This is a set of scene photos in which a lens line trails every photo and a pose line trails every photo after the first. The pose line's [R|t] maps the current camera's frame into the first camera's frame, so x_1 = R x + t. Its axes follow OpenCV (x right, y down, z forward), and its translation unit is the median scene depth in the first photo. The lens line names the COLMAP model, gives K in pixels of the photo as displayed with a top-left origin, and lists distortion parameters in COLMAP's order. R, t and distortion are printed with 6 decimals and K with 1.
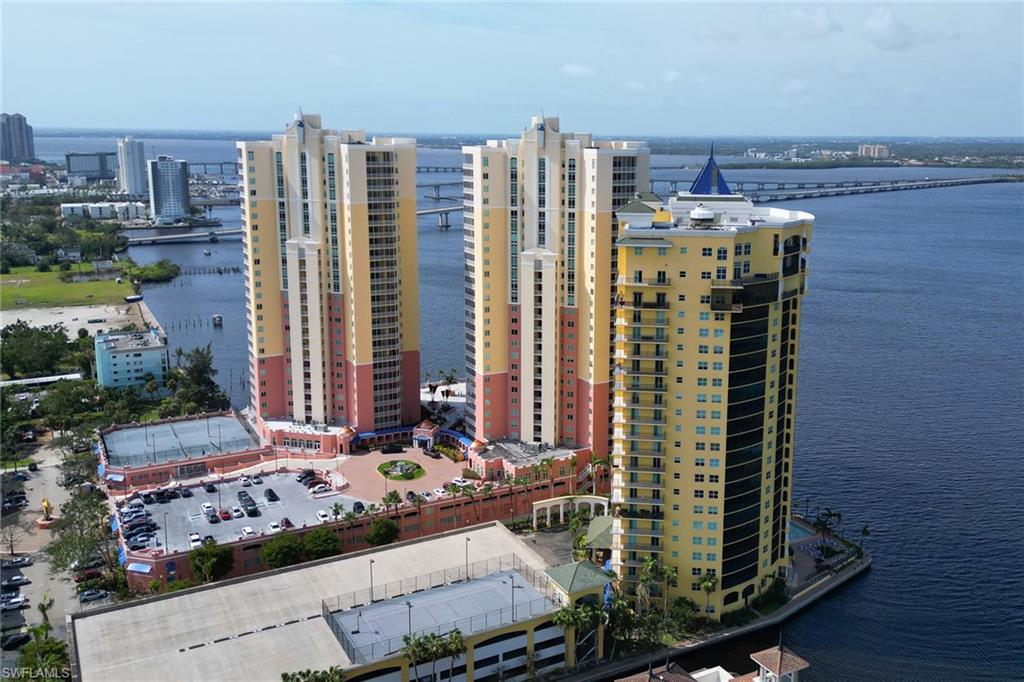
lens RADIAL K [[1022.0, 0, 512.0], [0, 1022.0, 341.0], [0, 0, 1]] dist [-0.002691, 0.010172]
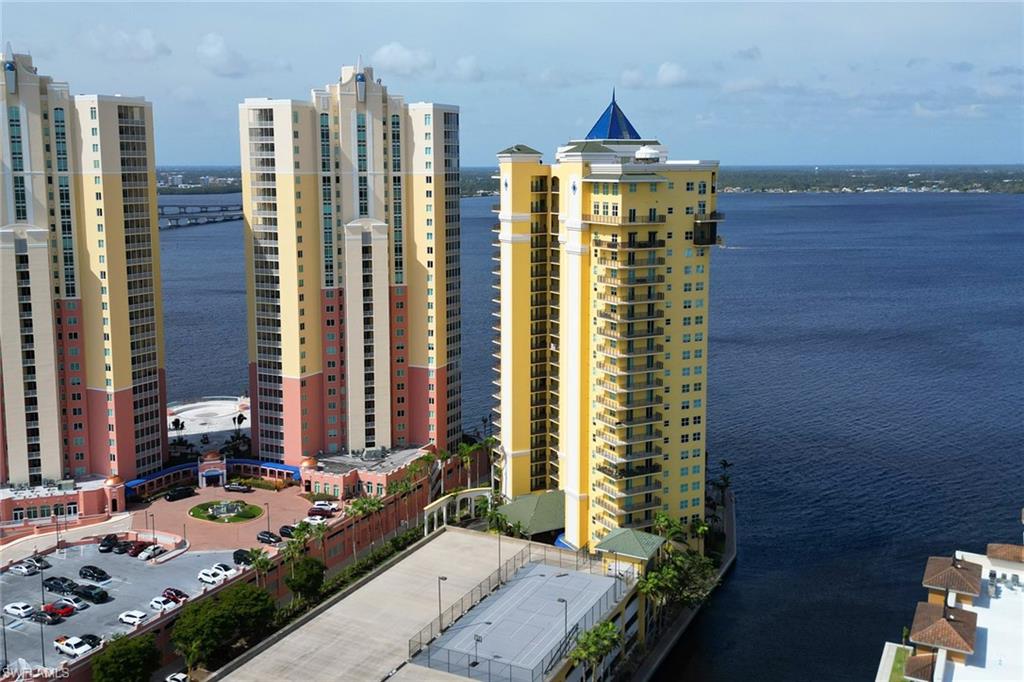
lens RADIAL K [[1090.3, 0, 512.0], [0, 1090.3, 341.0], [0, 0, 1]] dist [0.011868, -0.031223]
pose [[0.789564, -0.100790, 0.605334, -0.441129], [0.131448, 0.991302, -0.006399, 0.033117], [-0.599424, 0.084623, 0.795946, 0.205353]]
